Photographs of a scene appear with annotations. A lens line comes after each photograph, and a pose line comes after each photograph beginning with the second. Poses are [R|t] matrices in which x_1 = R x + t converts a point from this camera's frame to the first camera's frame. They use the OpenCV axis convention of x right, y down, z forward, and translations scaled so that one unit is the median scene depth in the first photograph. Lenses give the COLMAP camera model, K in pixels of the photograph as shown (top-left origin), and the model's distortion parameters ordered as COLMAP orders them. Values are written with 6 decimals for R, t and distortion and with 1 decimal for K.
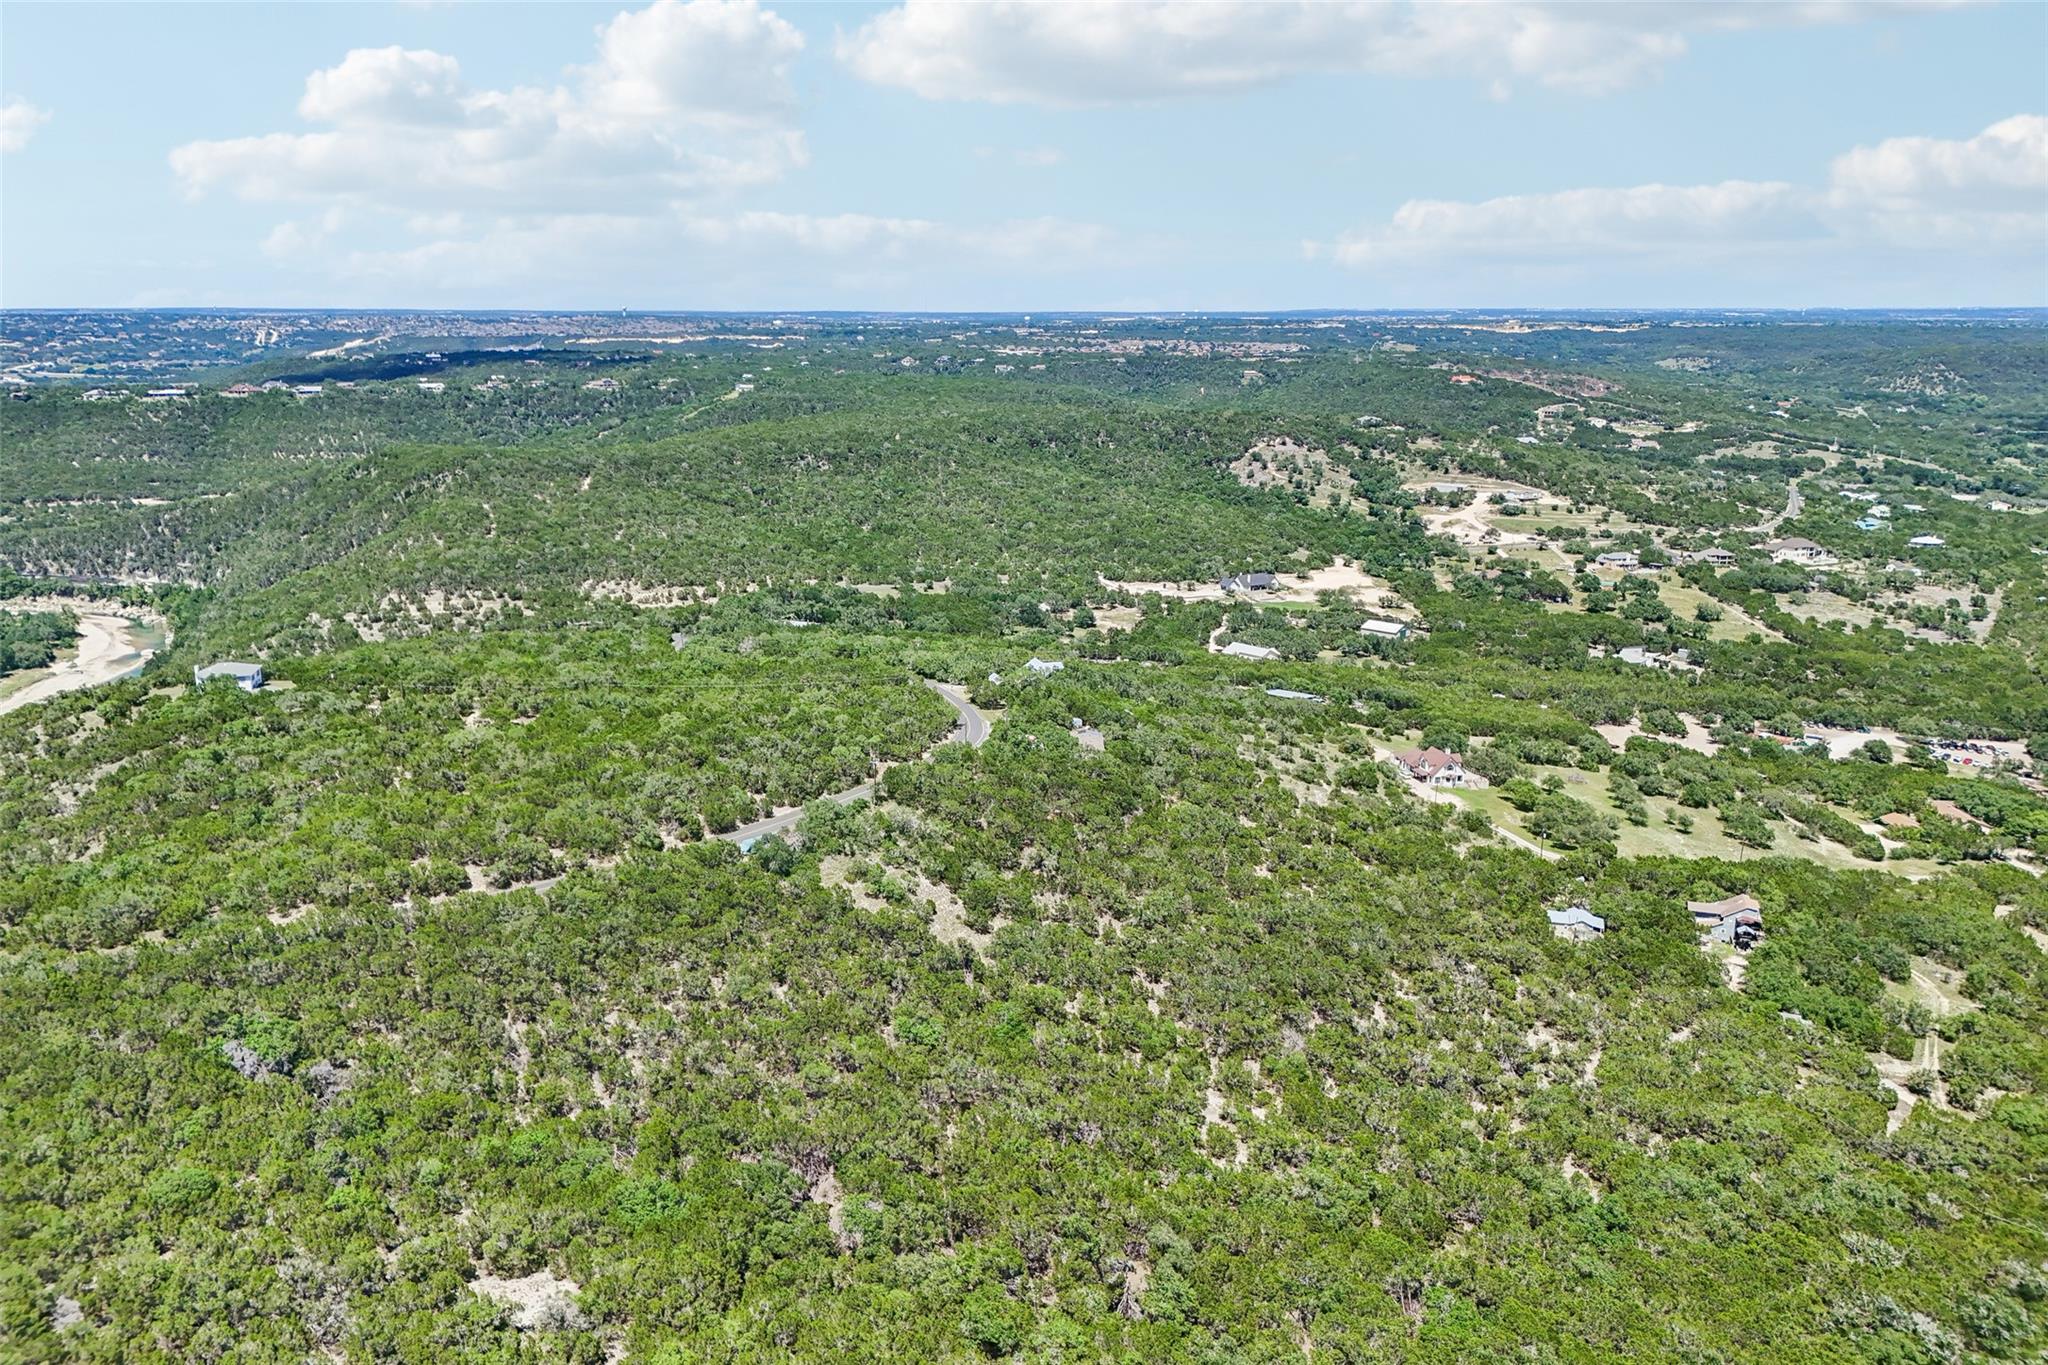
lens RADIAL K [[1560.9, 0, 1024.0], [0, 1560.9, 682.5], [0, 0, 1]] dist [0.228159, -0.680014]
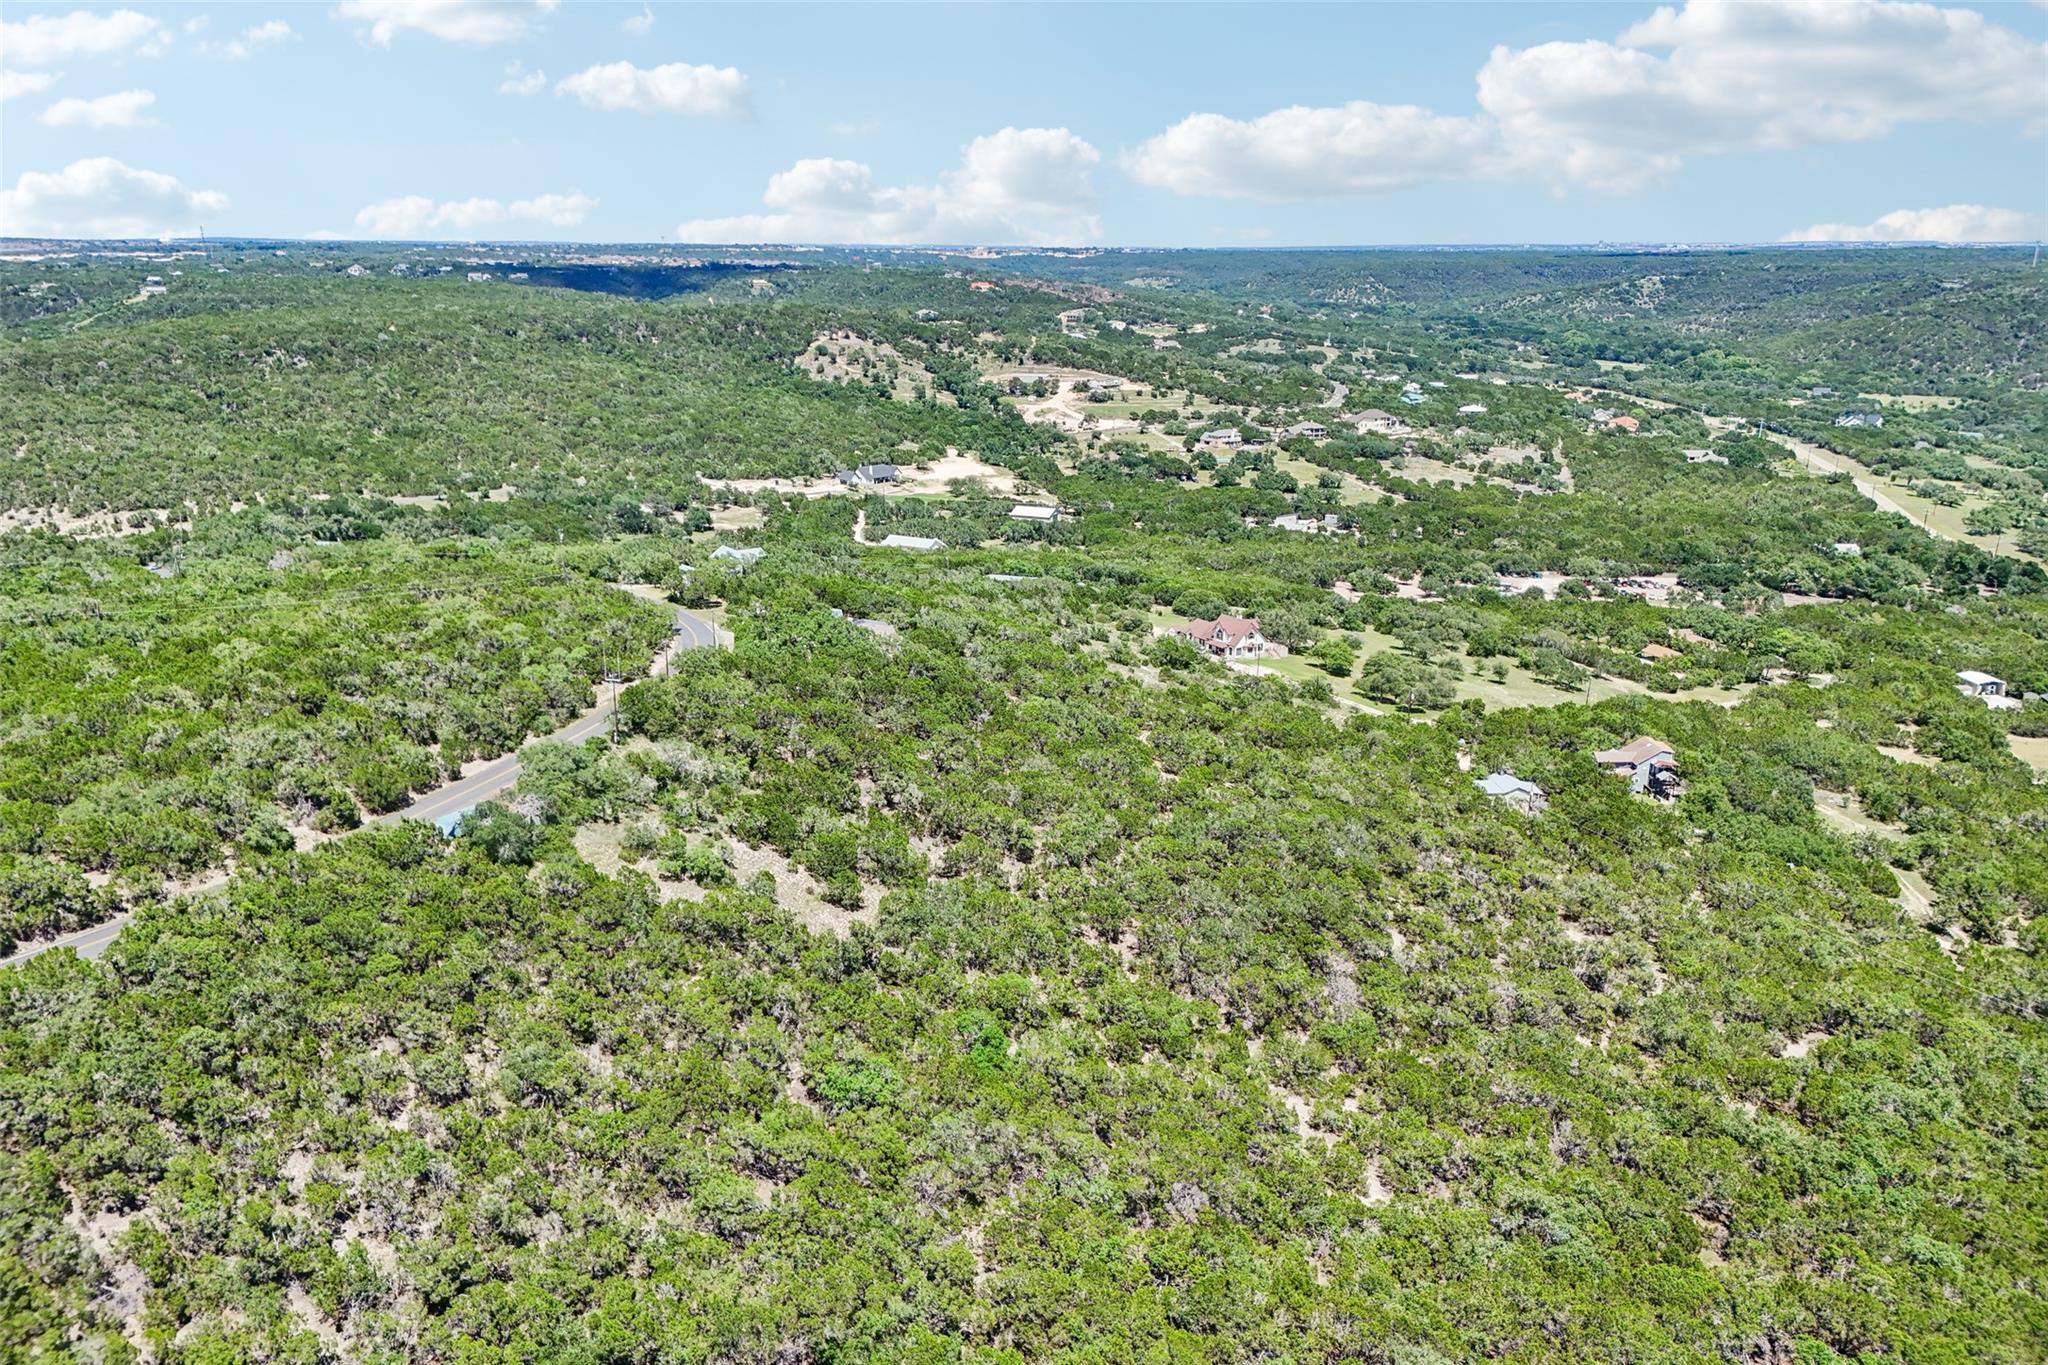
lens RADIAL K [[1501.5, 0, 1018.1], [0, 1501.5, 682.1], [0, 0, 1]] dist [0.069025, -0.073552]
pose [[0.934347, -0.095623, 0.343296, -0.079197], [0.084568, 0.995305, 0.047066, 0.019075], [-0.346184, -0.014944, 0.938047, 0.181080]]
